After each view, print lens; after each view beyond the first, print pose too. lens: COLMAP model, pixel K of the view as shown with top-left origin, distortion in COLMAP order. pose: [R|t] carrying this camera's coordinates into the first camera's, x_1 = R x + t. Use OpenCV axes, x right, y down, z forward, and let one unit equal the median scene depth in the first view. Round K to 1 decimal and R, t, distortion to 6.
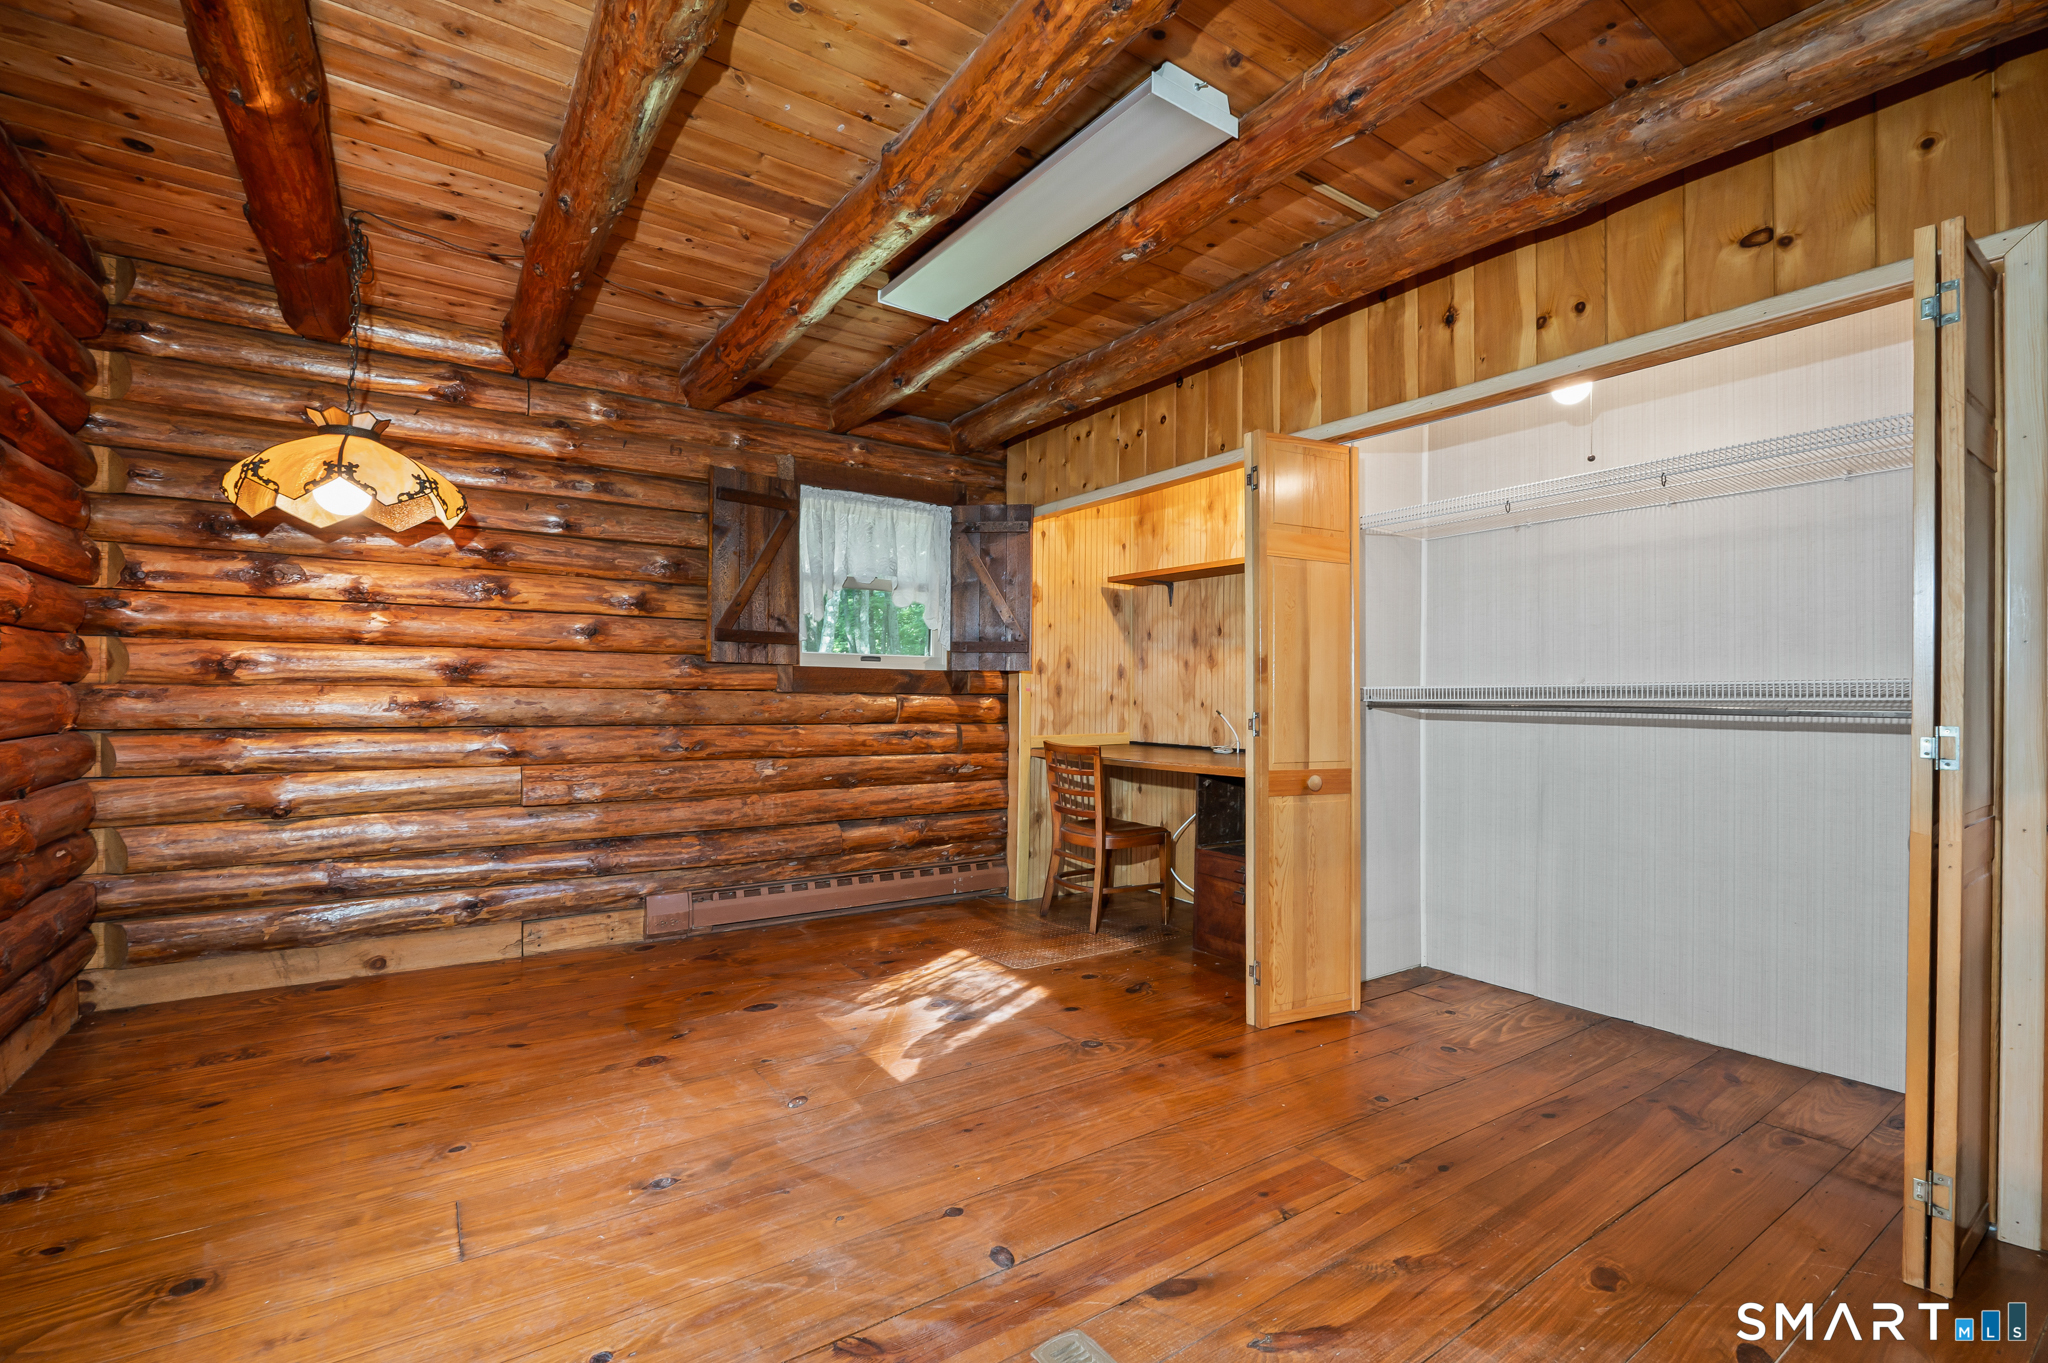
lens RADIAL K [[839.8, 0, 1038.0], [0, 839.8, 693.6], [0, 0, 1]] dist [-0.003391, -0.000471]
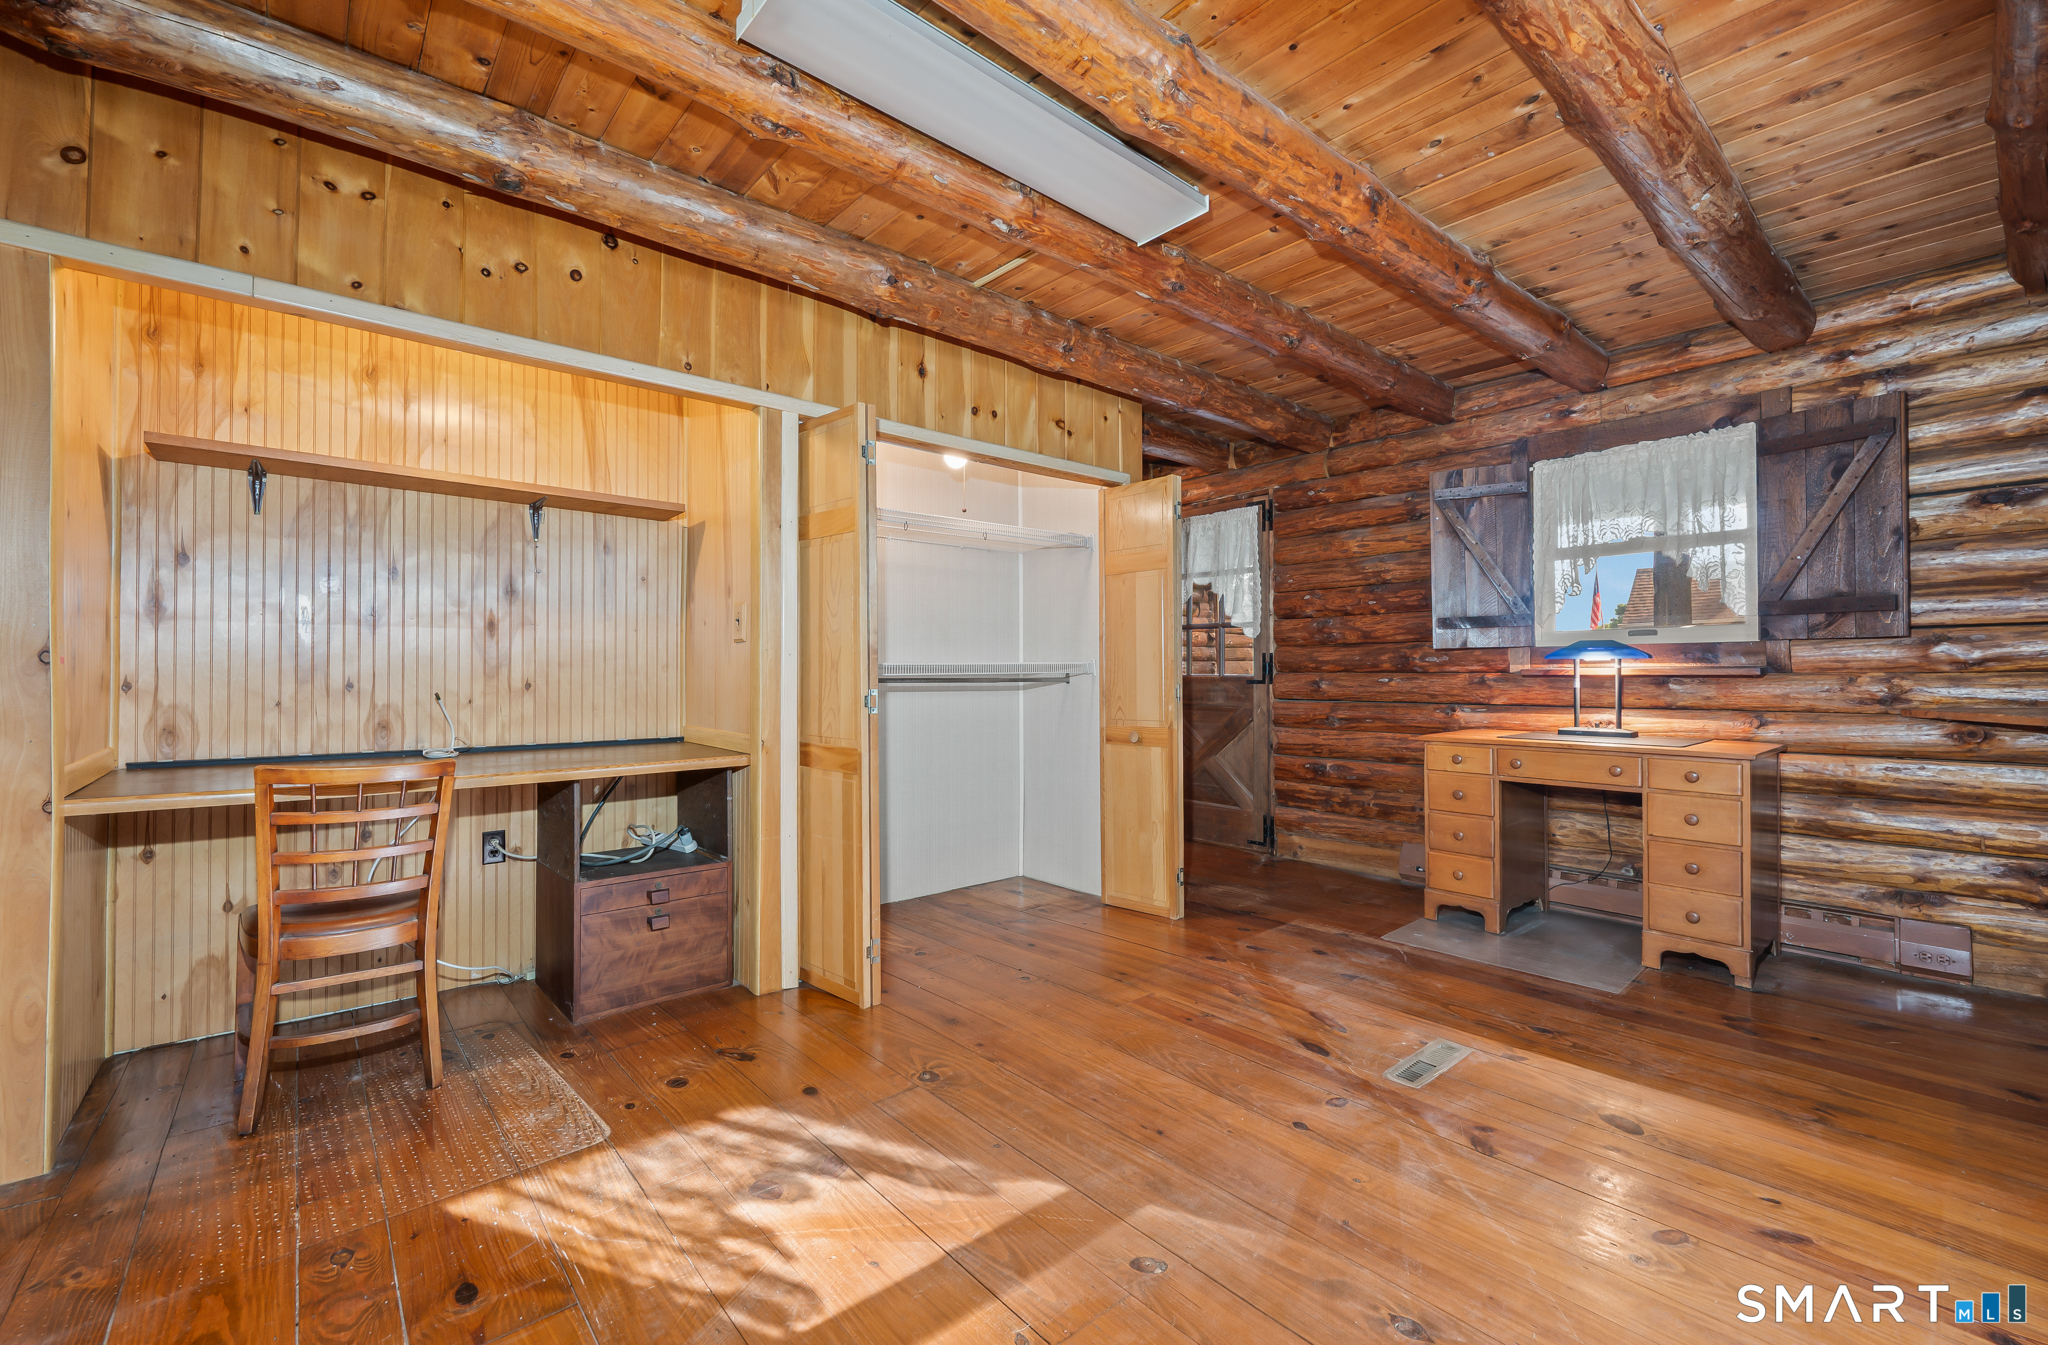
lens RADIAL K [[839.8, 0, 1036.2], [0, 839.8, 663.3], [0, 0, 1]] dist [-0.003391, -0.000471]
pose [[-0.061693, 0.002874, 0.998091, -0.744291], [-0.003314, 0.999990, -0.003085, -0.006201], [-0.998090, -0.003498, -0.061683, 0.871810]]
